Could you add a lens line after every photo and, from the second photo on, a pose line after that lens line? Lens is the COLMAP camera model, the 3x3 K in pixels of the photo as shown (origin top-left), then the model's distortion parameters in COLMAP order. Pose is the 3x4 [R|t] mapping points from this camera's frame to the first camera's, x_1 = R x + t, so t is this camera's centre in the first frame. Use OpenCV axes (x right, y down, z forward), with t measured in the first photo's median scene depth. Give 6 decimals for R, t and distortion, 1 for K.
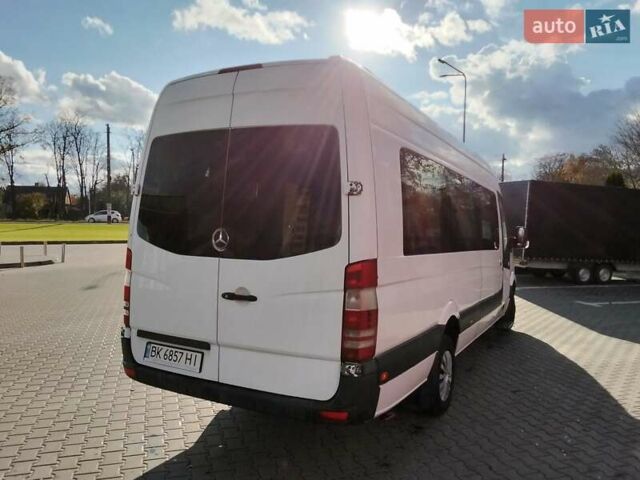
lens RADIAL K [[560.7, 0, 320.0], [0, 560.7, 240.0], [0, 0, 1]] dist [0.017435, -0.005379]
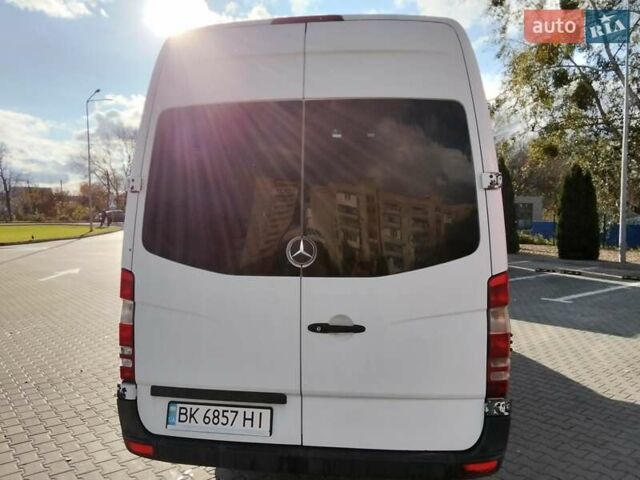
lens RADIAL K [[560.7, 0, 320.0], [0, 560.7, 240.0], [0, 0, 1]] dist [0.017435, -0.005379]
pose [[0.930554, -0.039700, 0.363995, -0.410232], [0.035826, 0.999207, 0.017390, -0.027133], [-0.364397, -0.003141, 0.931238, 0.304264]]
